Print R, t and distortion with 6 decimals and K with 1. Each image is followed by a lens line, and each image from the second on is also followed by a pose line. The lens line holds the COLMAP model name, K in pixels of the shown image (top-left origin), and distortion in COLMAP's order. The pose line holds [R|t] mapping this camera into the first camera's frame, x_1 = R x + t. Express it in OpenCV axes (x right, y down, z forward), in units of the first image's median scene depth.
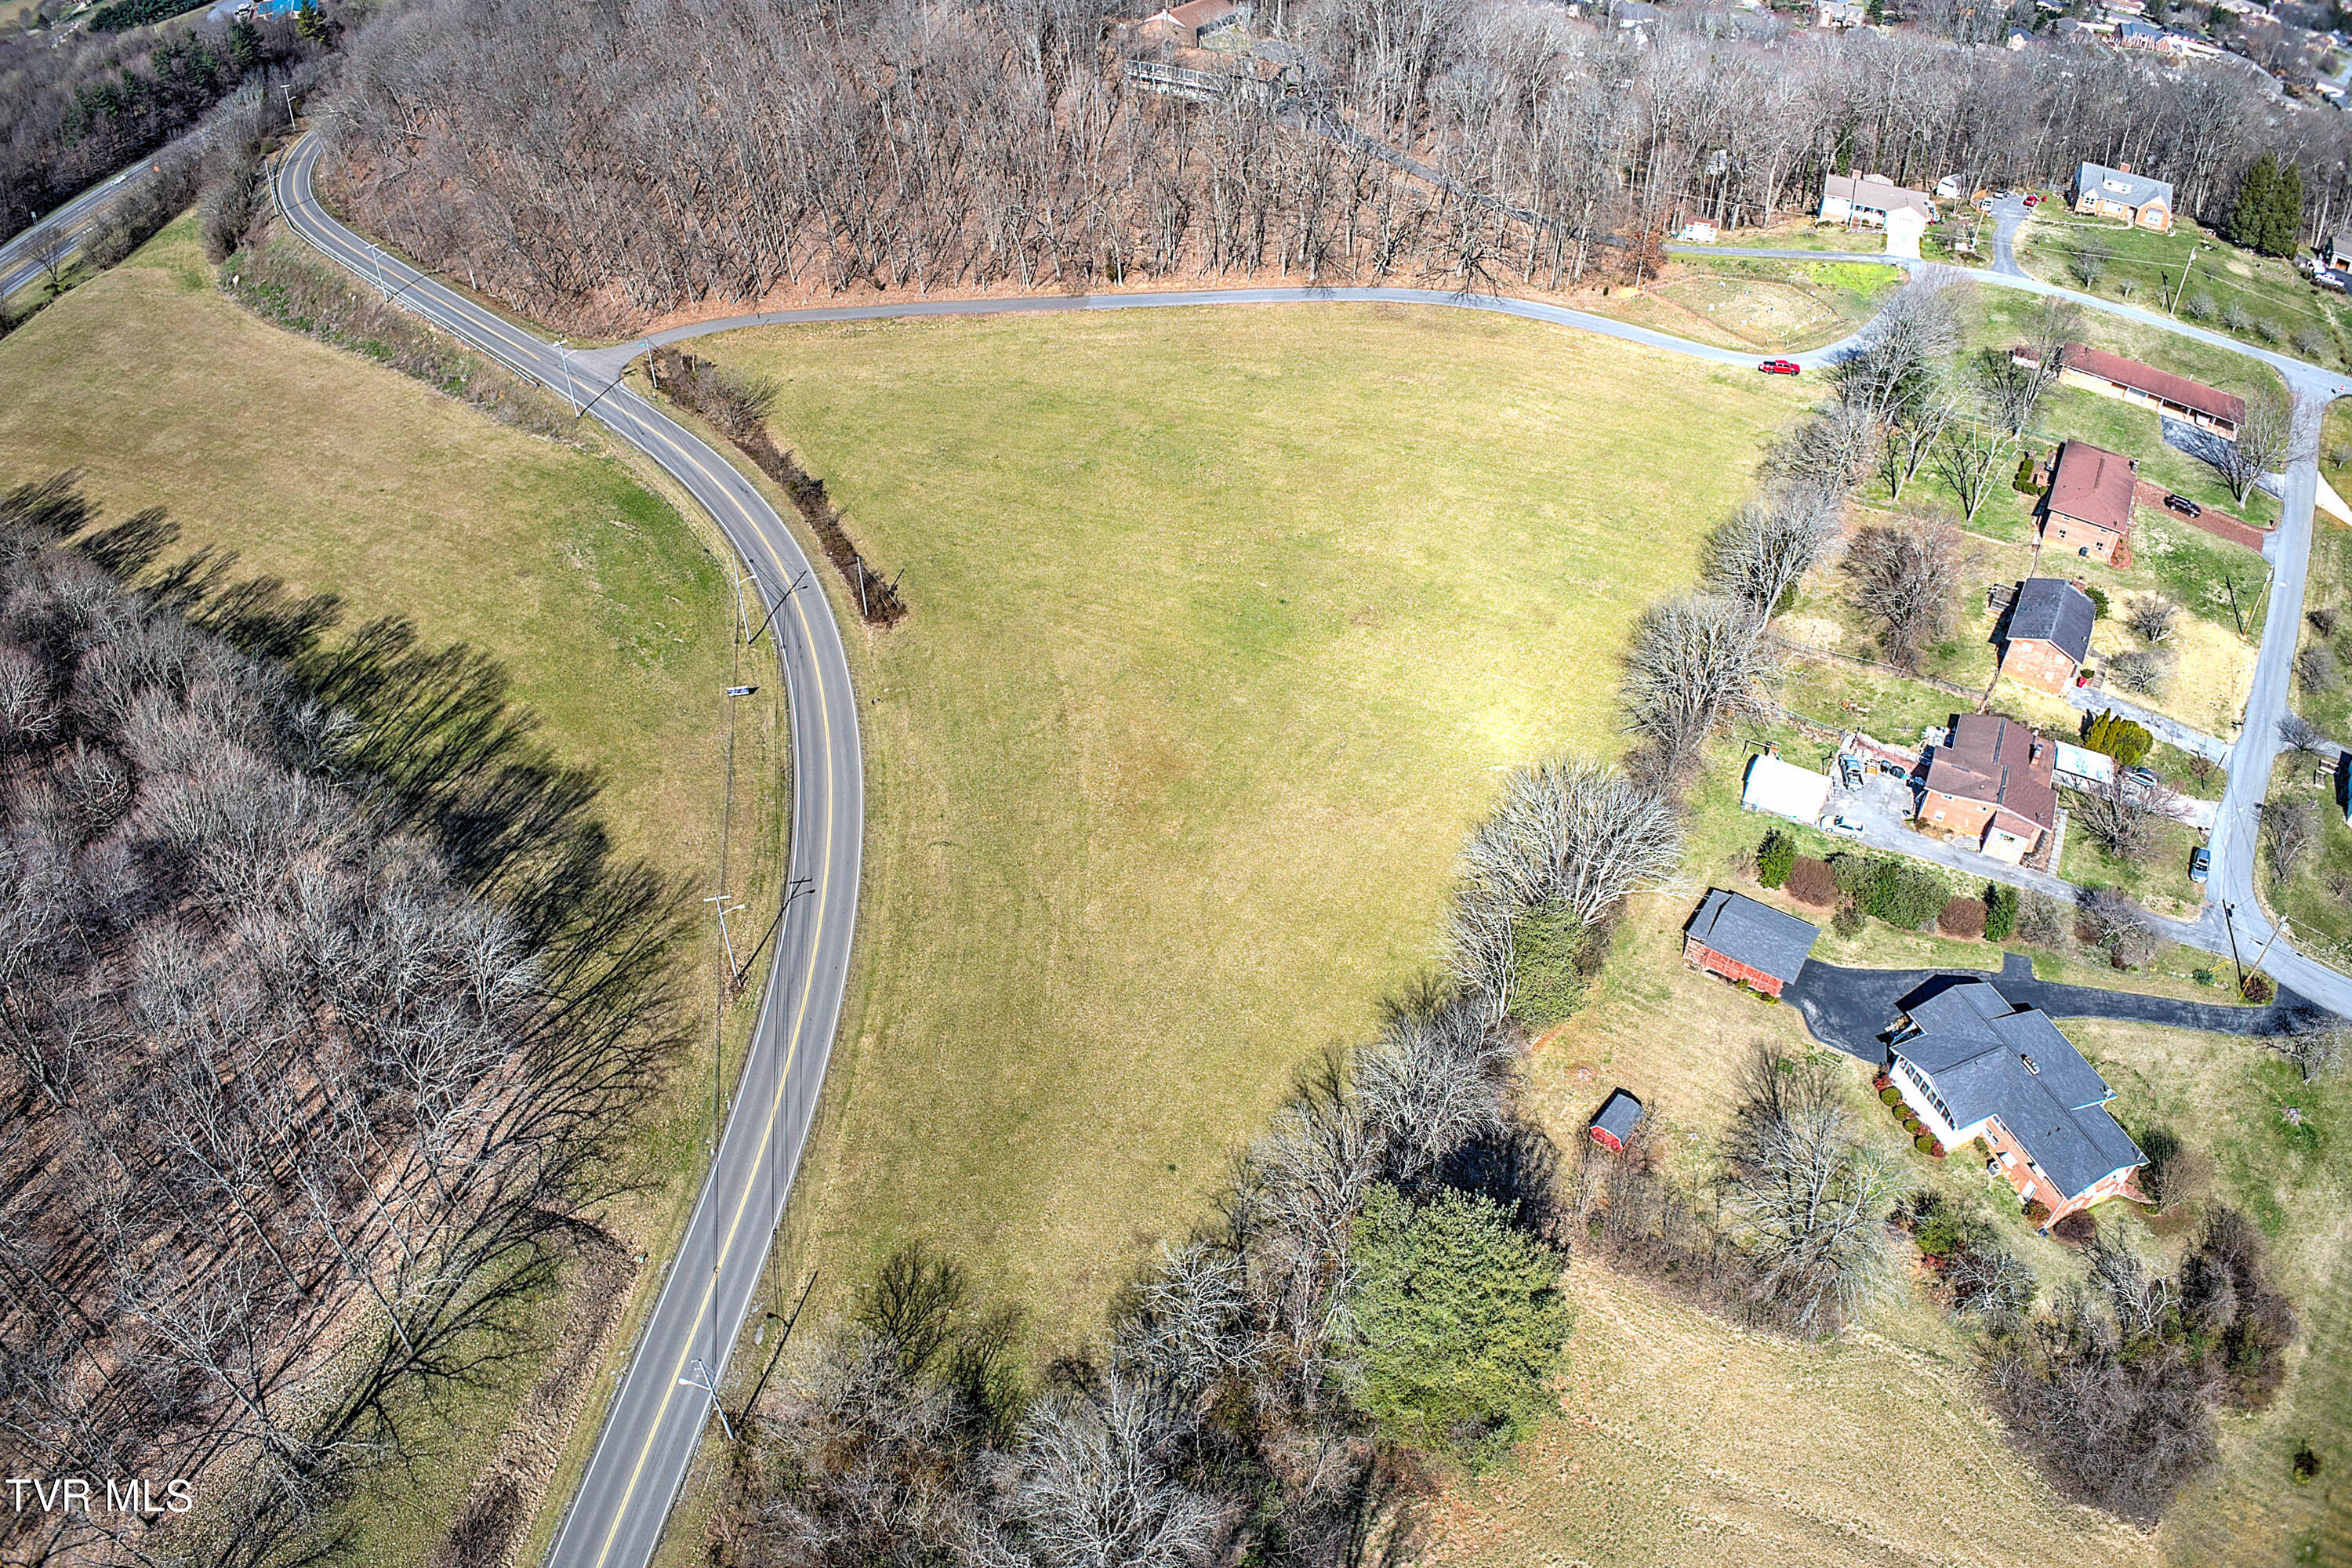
lens RADIAL K [[1540.2, 0, 1176.0], [0, 1540.2, 784.0], [0, 0, 1]] dist [-0.120890, -0.046954]
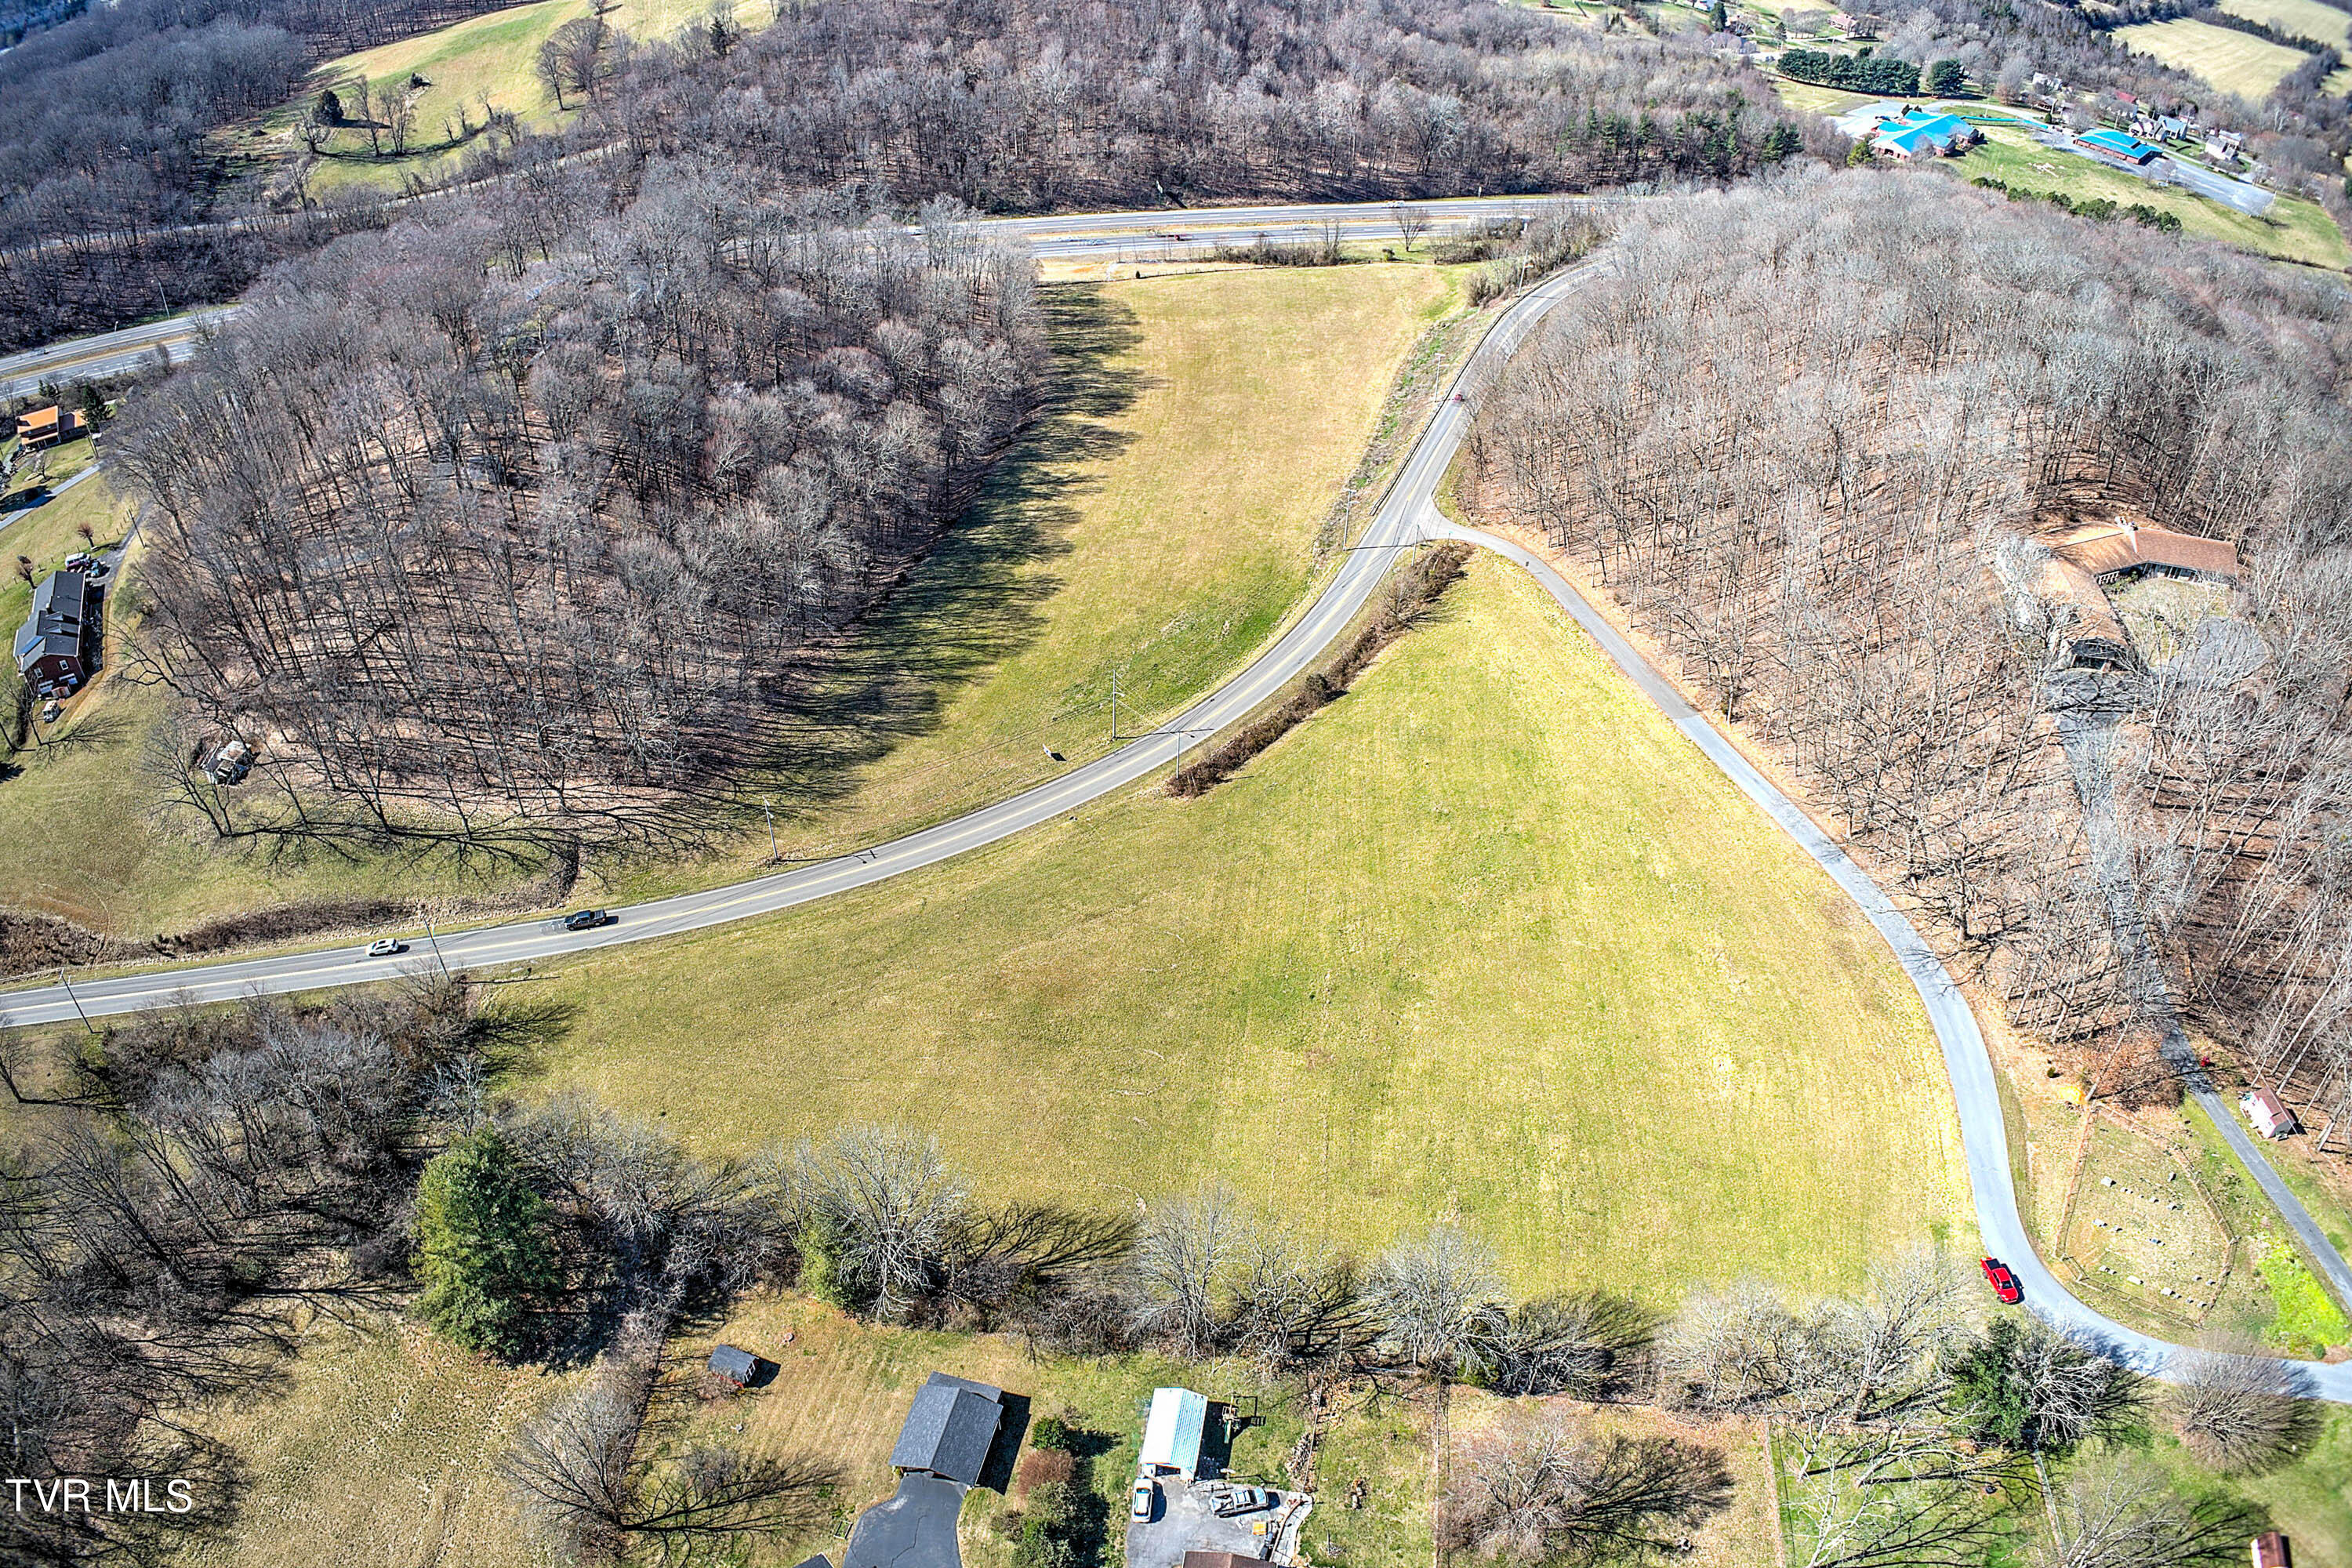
lens RADIAL K [[1540.2, 0, 1176.0], [0, 1540.2, 784.0], [0, 0, 1]] dist [-0.120890, -0.046954]
pose [[0.366889, 0.573735, -0.732271, 0.750216], [-0.615025, 0.740185, 0.271791, -0.475314], [0.697952, 0.350648, 0.624427, 0.263087]]
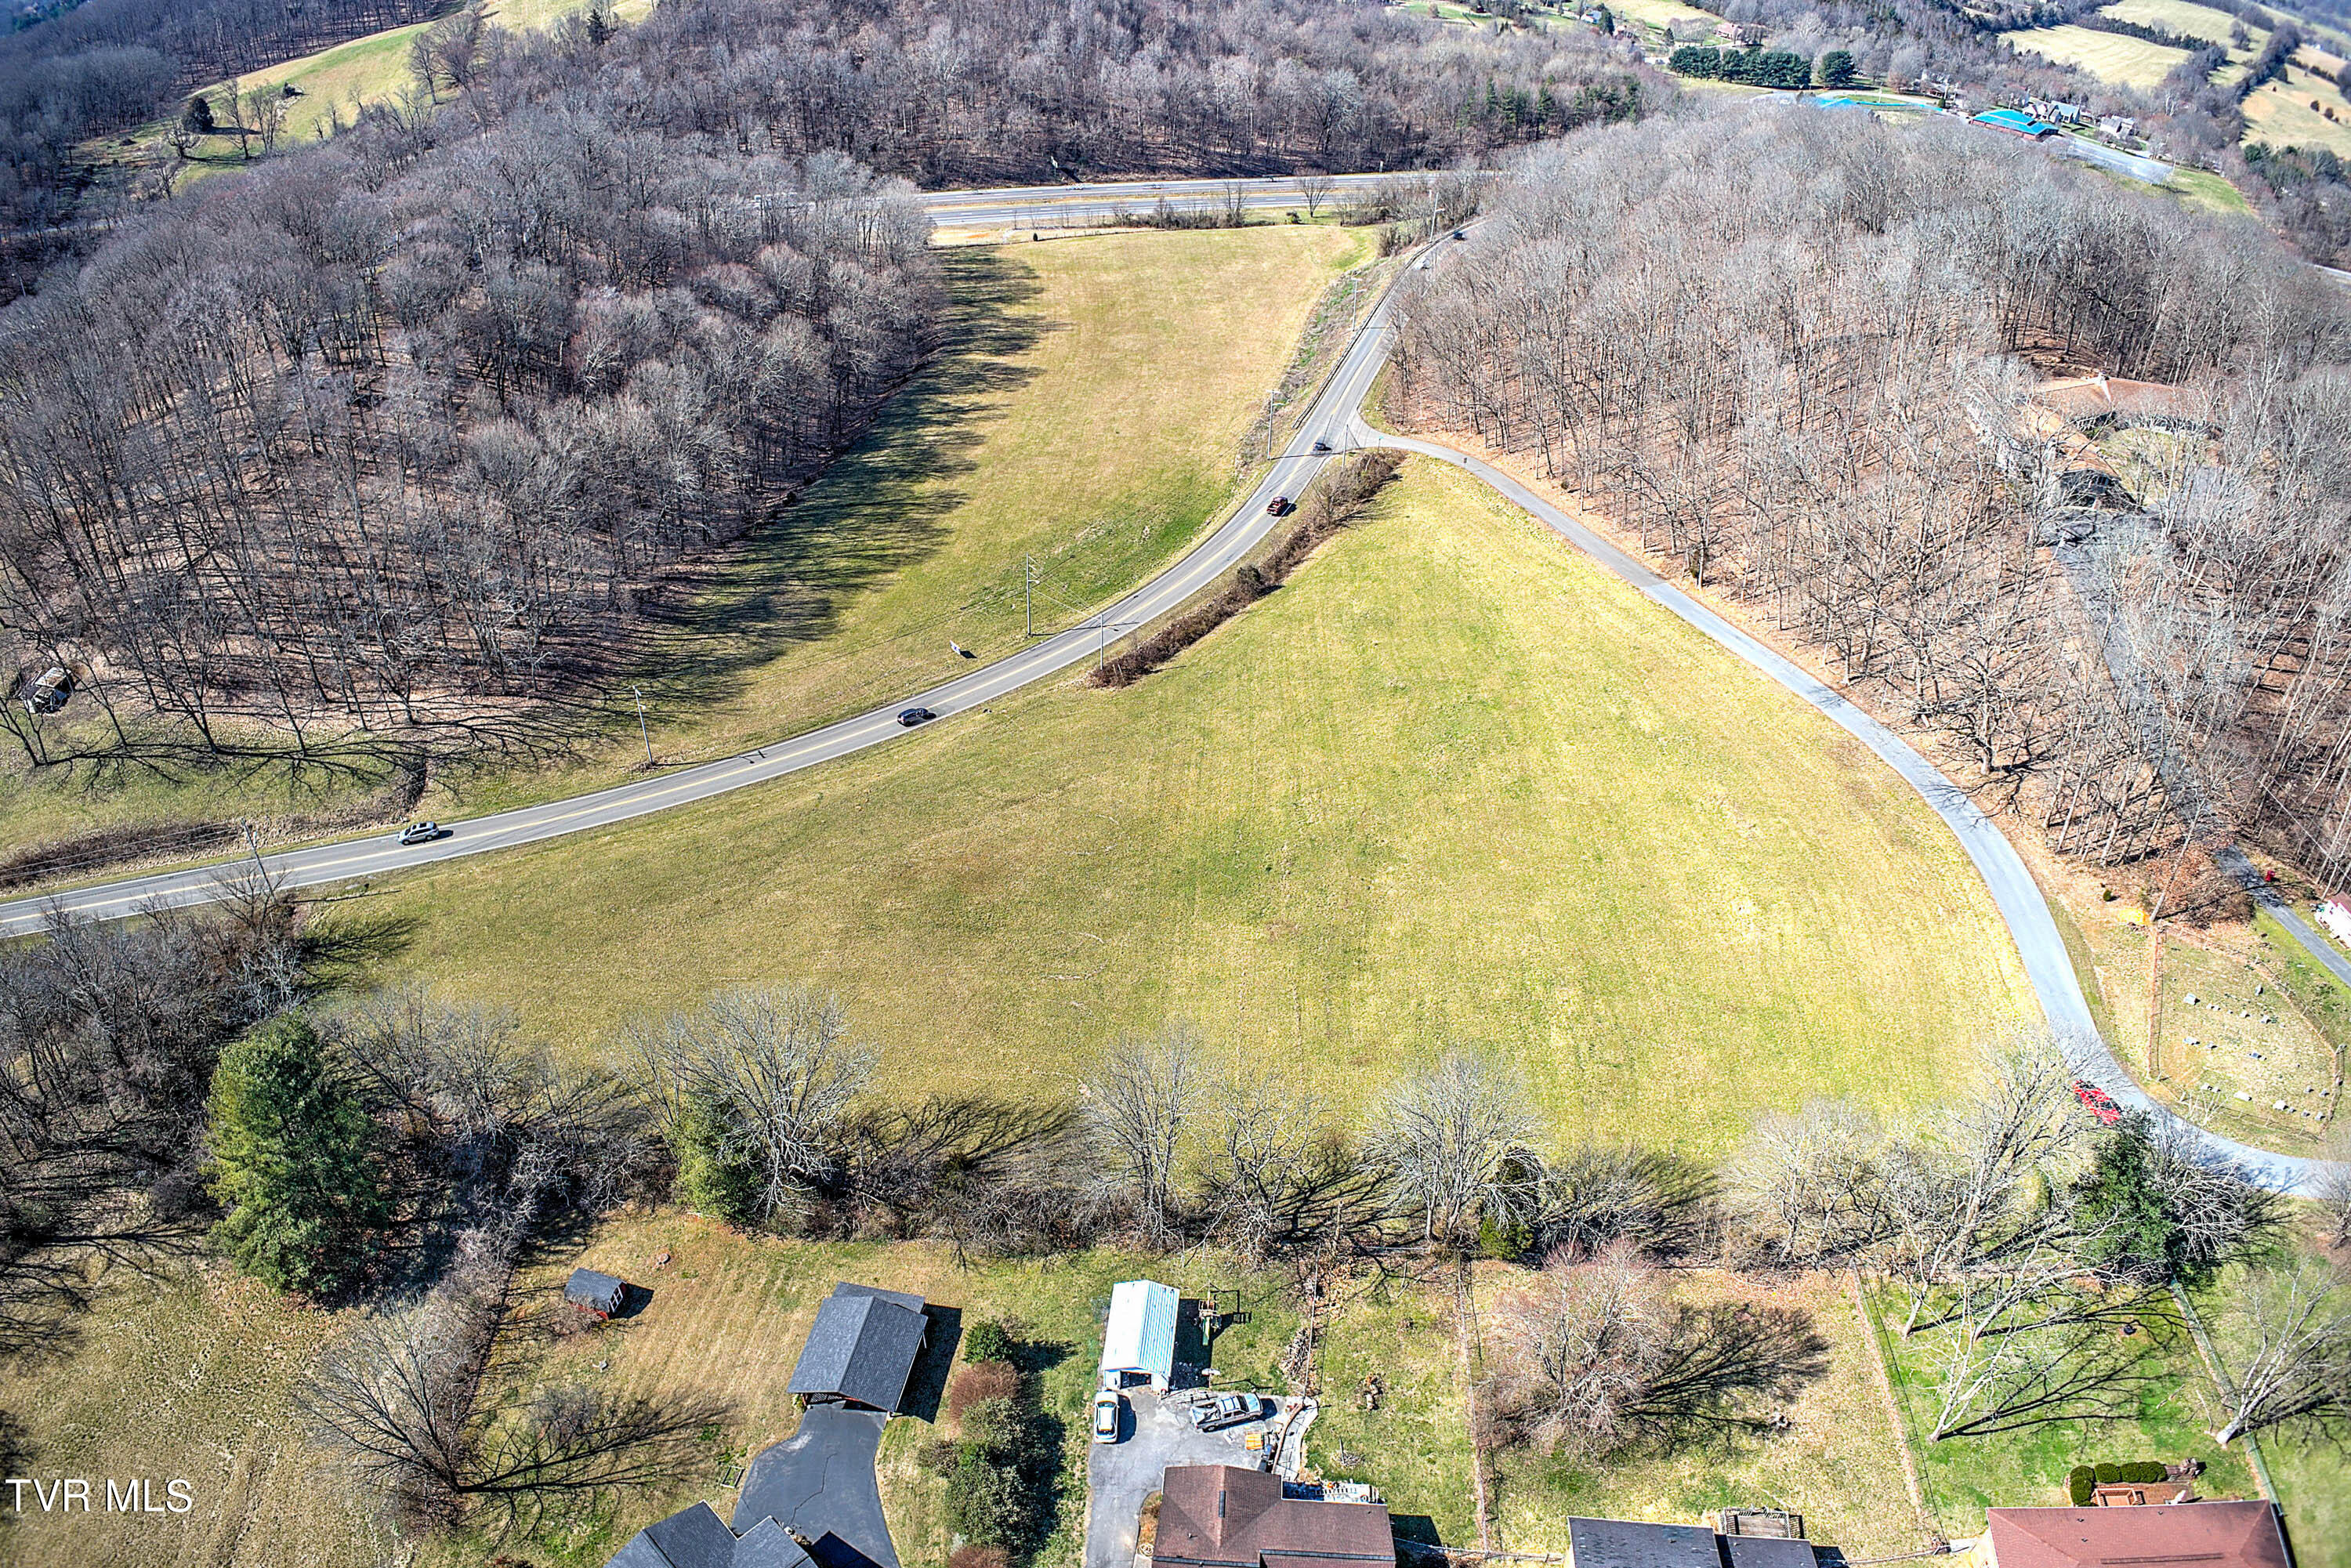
lens RADIAL K [[1539.5, 0, 1175.5], [0, 1539.5, 784.0], [0, 0, 1]] dist [-0.120890, -0.046954]
pose [[0.431422, 0.524211, -0.734220, 0.723302], [-0.600397, 0.774282, 0.200026, -0.323990], [0.673349, 0.354528, 0.648777, 0.386306]]
